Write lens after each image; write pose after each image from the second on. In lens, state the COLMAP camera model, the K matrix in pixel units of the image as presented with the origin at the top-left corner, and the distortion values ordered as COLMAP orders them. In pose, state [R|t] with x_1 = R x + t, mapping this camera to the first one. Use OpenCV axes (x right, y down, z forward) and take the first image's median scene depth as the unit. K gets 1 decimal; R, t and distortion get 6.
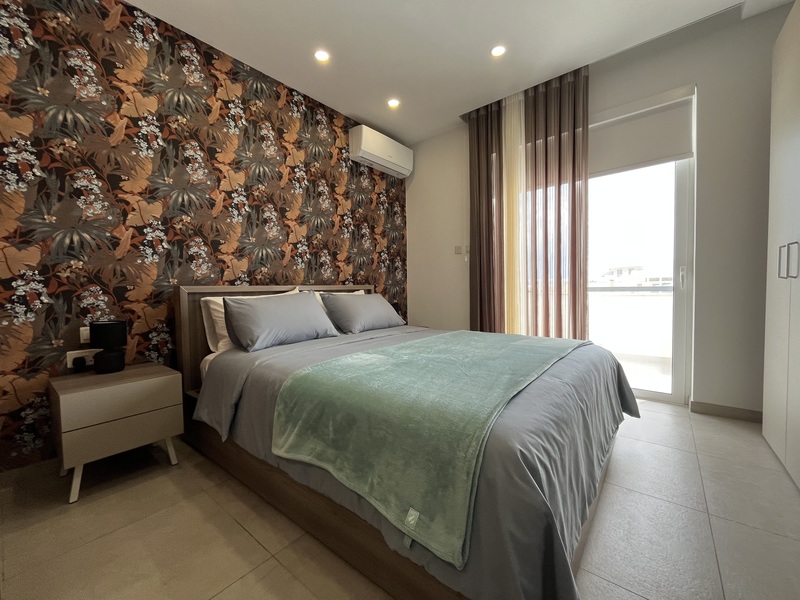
lens RADIAL K [[325.2, 0, 405.5], [0, 325.2, 304.7], [0, 0, 1]] dist [-0.011453, 0.001553]
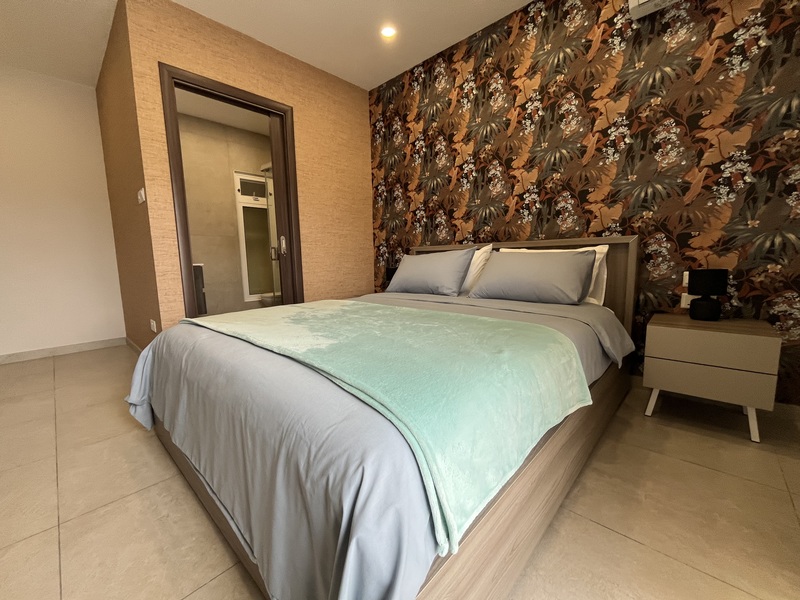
lens RADIAL K [[325.2, 0, 405.1], [0, 325.2, 293.9], [0, 0, 1]] dist [-0.011453, 0.001553]
pose [[-0.076146, 0.149902, -0.985764, 0.553759], [-0.007185, 0.988526, 0.150877, -0.046559], [0.997071, 0.018571, -0.074196, 0.692179]]
